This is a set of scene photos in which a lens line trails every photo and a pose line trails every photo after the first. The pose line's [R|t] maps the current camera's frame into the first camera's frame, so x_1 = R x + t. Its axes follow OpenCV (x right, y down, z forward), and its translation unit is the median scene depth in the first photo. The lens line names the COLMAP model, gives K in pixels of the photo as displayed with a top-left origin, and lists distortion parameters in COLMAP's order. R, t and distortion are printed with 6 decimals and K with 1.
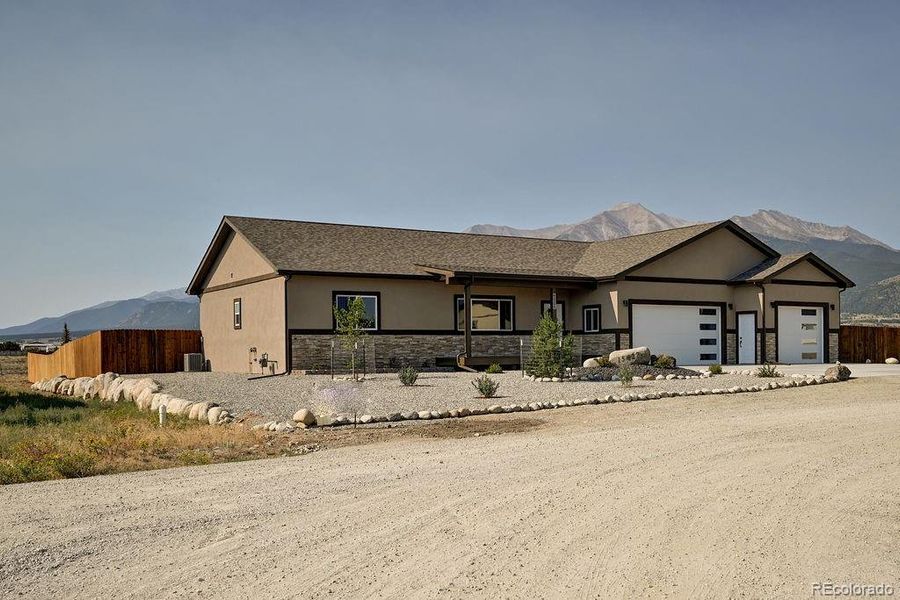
lens RADIAL K [[936.1, 0, 550.6], [0, 936.1, 379.7], [0, 0, 1]] dist [-0.013606, 0.000000]
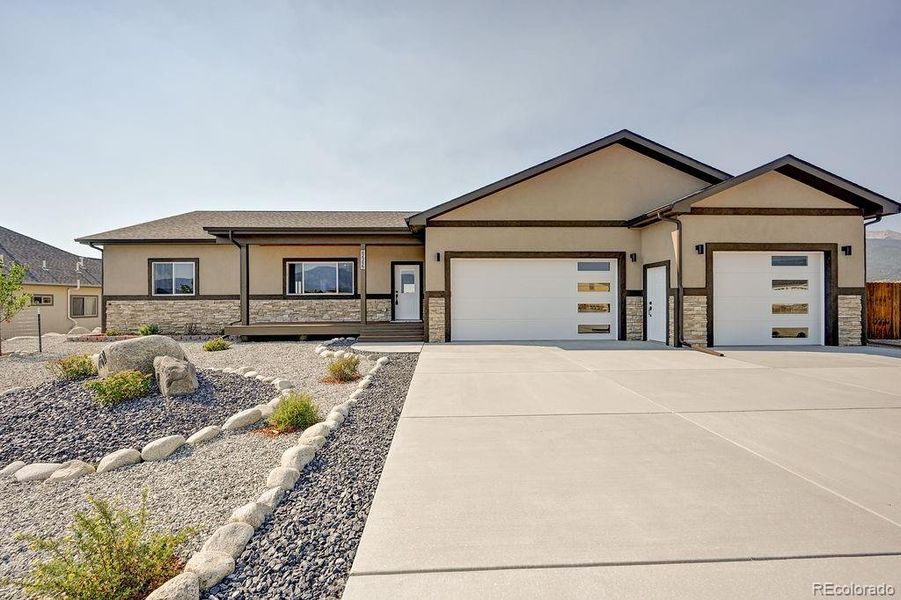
lens RADIAL K [[363.9, 0, 452.5], [0, 363.9, 302.4], [0, 0, 1]] dist [0.002046, 0.000079]
pose [[0.839730, 0.007835, -0.542947, 0.231815], [-0.018935, 0.999710, -0.014860, -0.039139], [0.542674, 0.022759, 0.839635, 0.715927]]
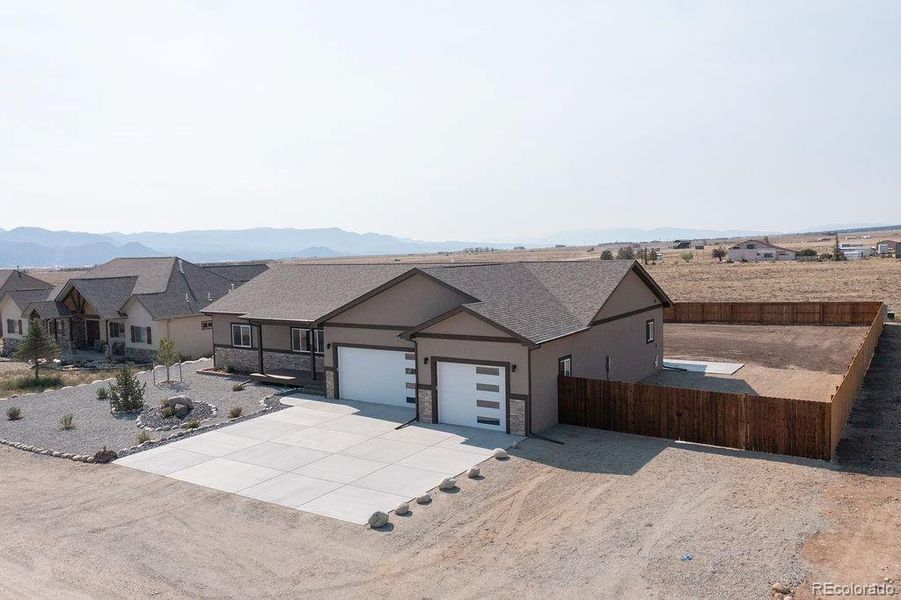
lens RADIAL K [[705.2, 0, 457.4], [0, 705.2, 295.9], [0, 0, 1]] dist [-0.007392, -0.002089]
pose [[0.381667, 0.064778, -0.922027, 0.903114], [-0.009754, 0.997768, 0.066061, -0.192873], [0.924248, -0.016220, 0.381447, 0.760760]]
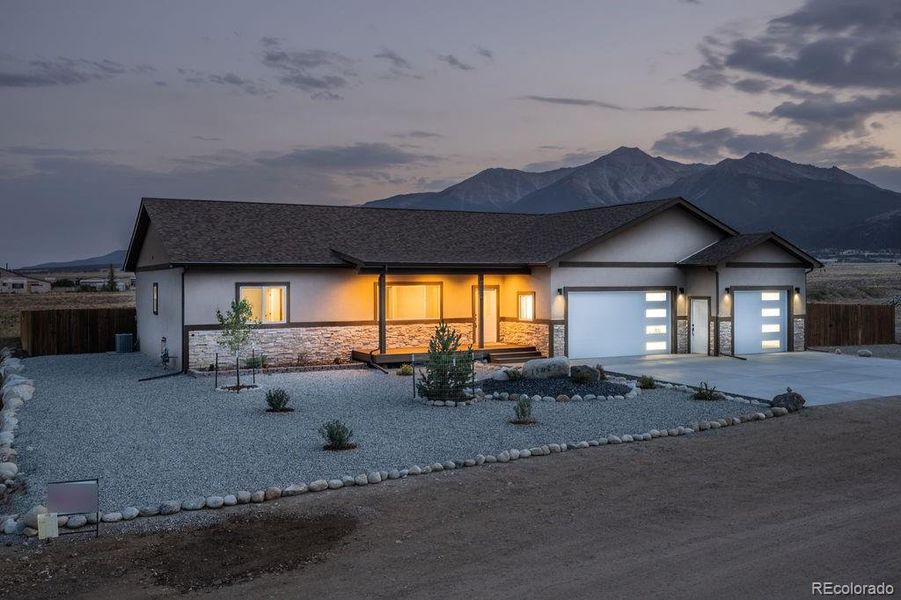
lens RADIAL K [[846.3, 0, 470.6], [0, 846.3, 294.5], [0, 0, 1]] dist [-0.009562, 0.000000]
pose [[0.994986, 0.007780, -0.099714, 0.070721], [-0.009315, 0.999845, -0.014943, -0.061587], [0.099582, 0.015796, 0.994904, 0.157990]]
